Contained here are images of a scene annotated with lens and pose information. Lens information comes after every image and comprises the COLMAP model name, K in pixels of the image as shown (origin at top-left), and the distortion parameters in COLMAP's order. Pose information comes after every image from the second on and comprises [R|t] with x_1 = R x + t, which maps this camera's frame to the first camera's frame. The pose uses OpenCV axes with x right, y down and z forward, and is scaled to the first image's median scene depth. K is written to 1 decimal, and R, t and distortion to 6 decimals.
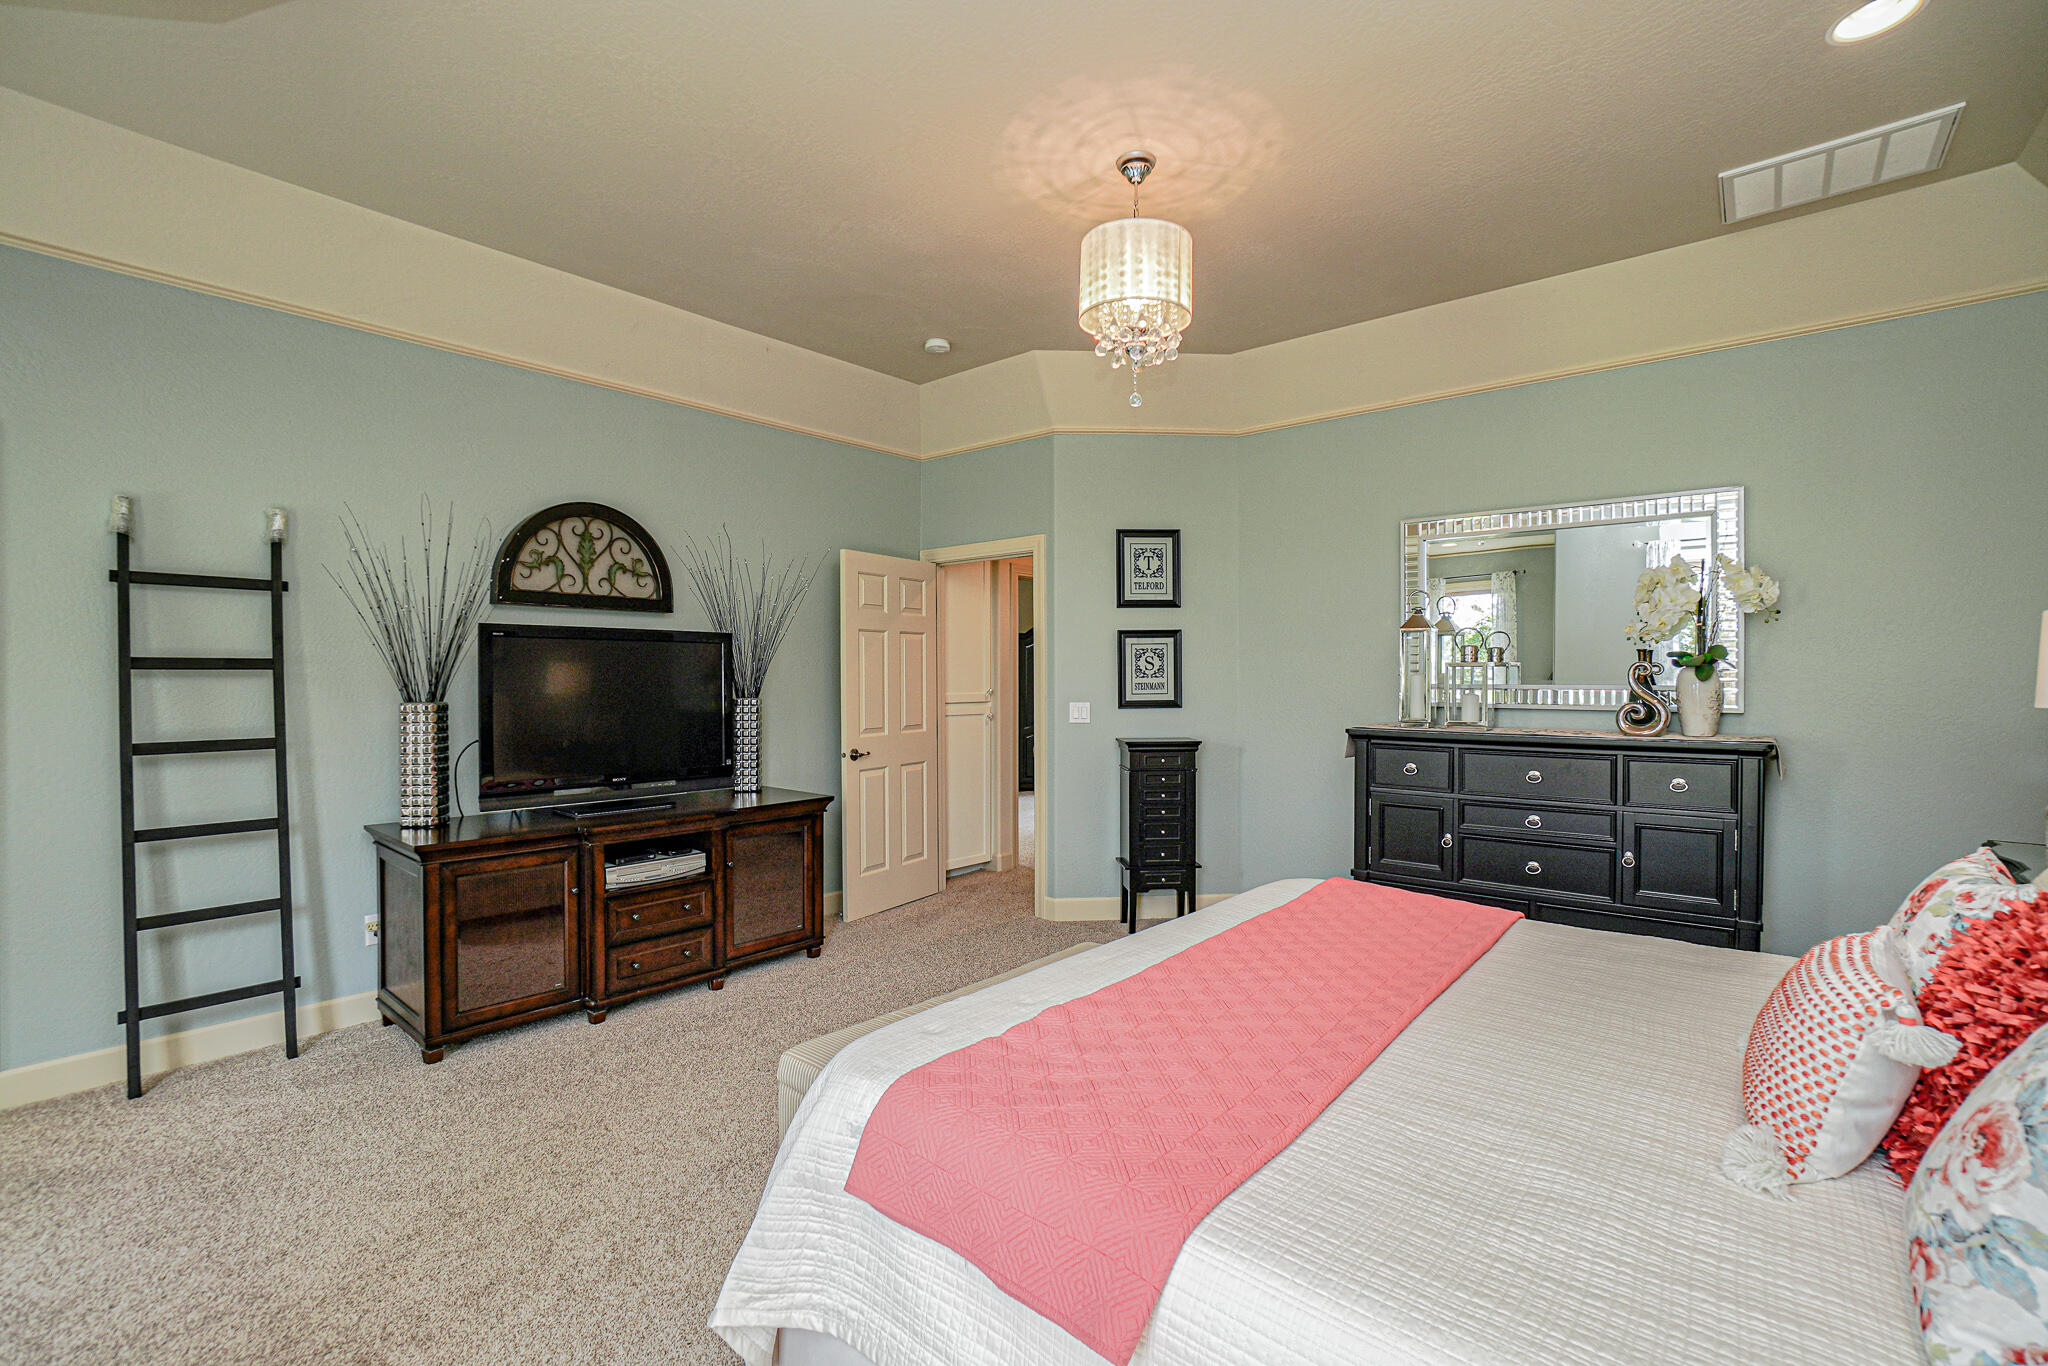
lens RADIAL K [[908.2, 0, 1017.7], [0, 908.2, 673.8], [0, 0, 1]] dist [-0.027731, 0.000334]
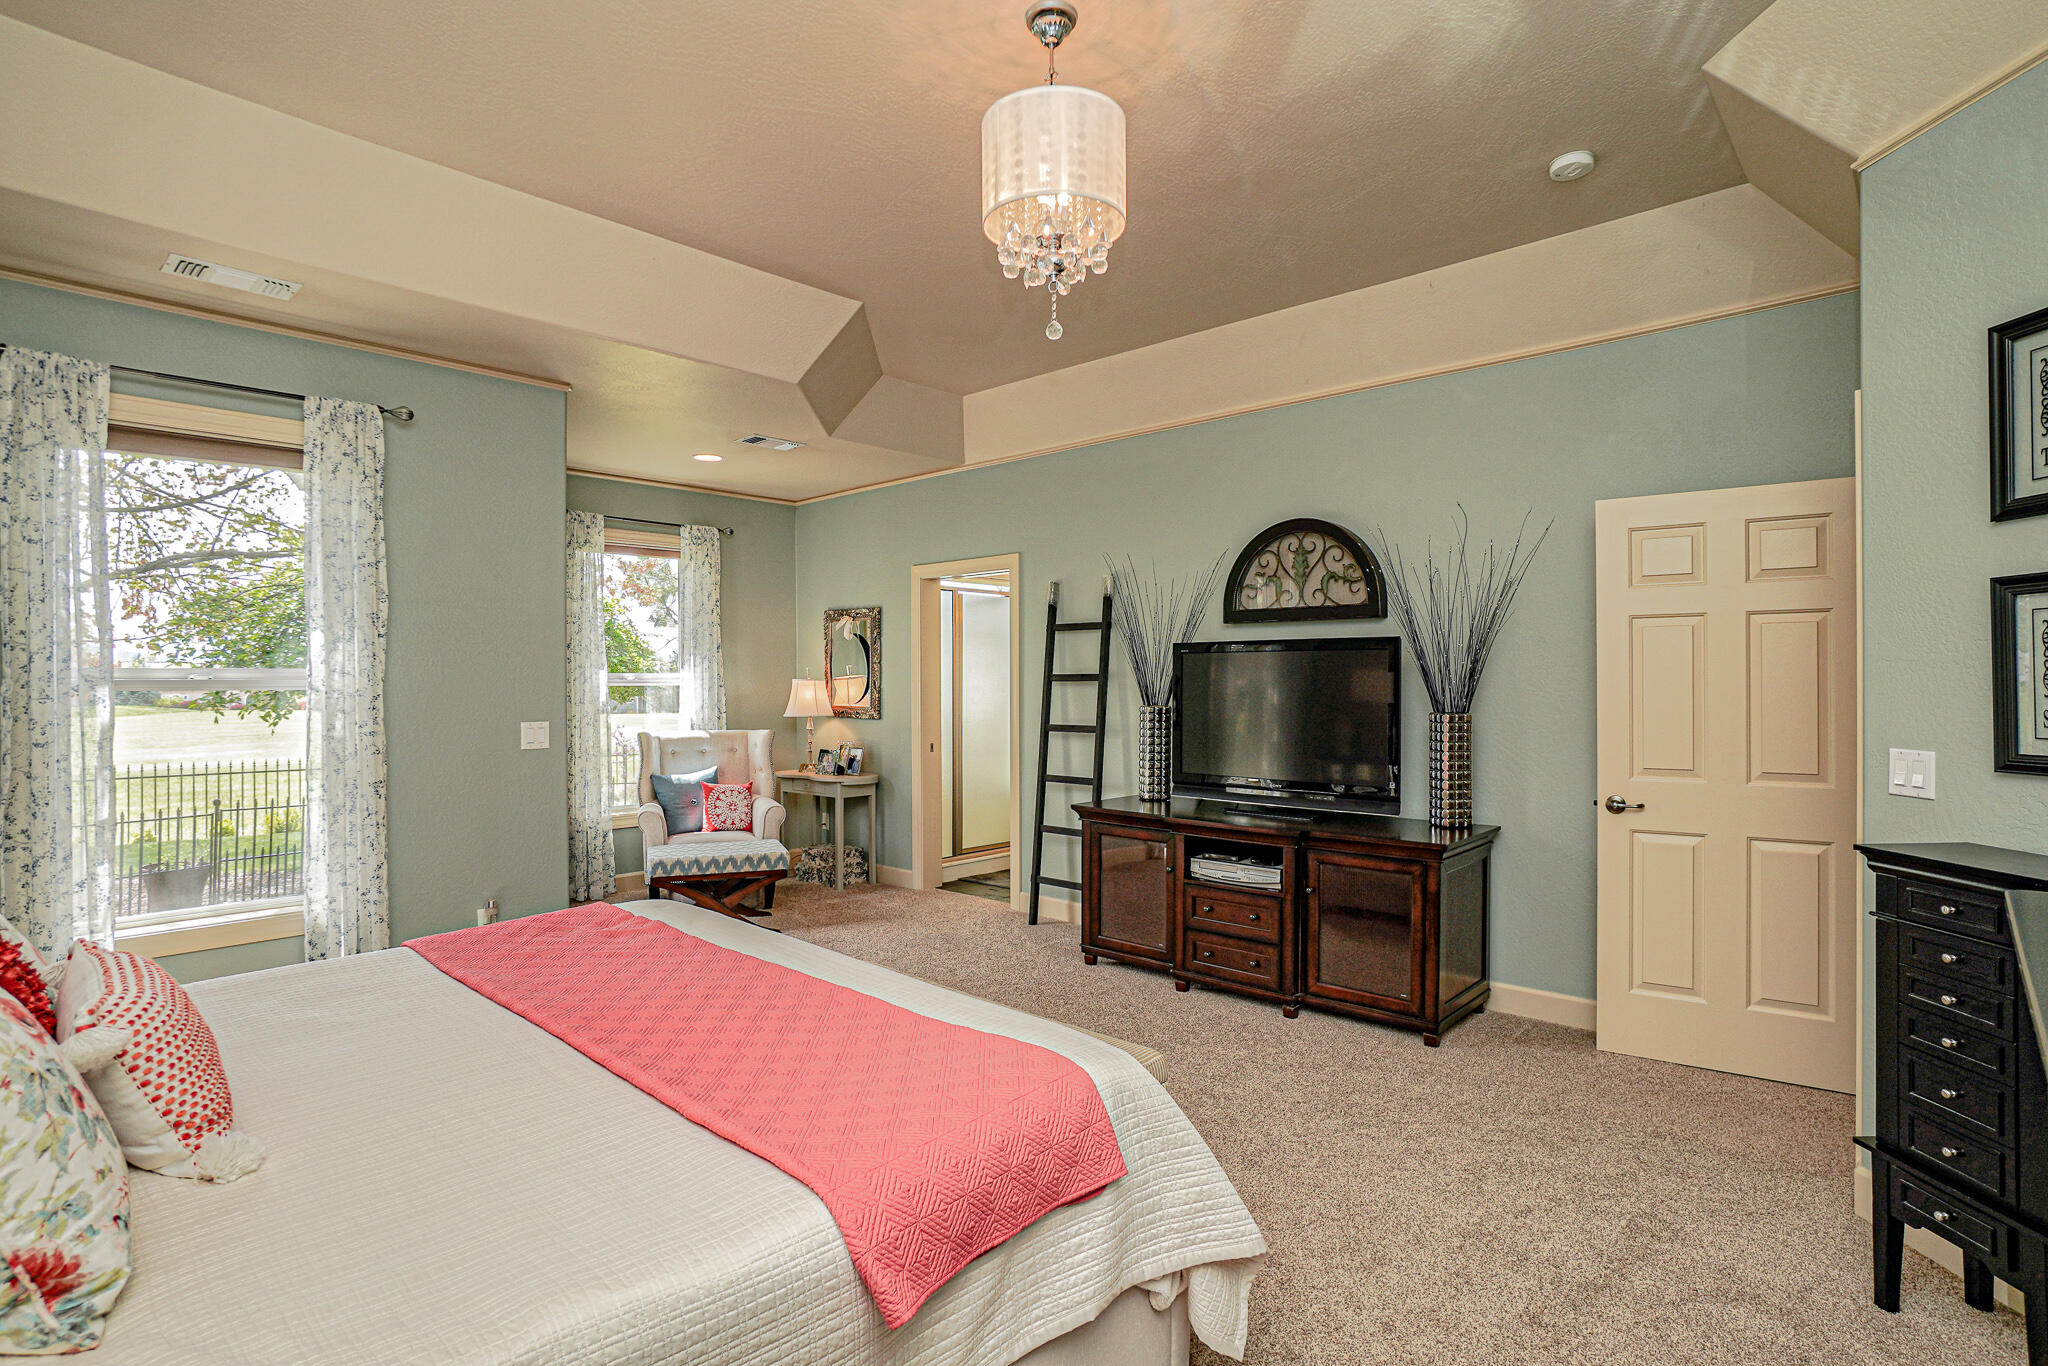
lens RADIAL K [[996.0, 0, 1024.0], [0, 996.0, 683.0], [0, 0, 1]] dist [-0.033169, 0.000613]
pose [[-0.029306, 0.002487, -0.999567, 0.674880], [0.003089, 0.999992, 0.002398, -0.004517], [0.999566, -0.003017, -0.029314, 0.712743]]
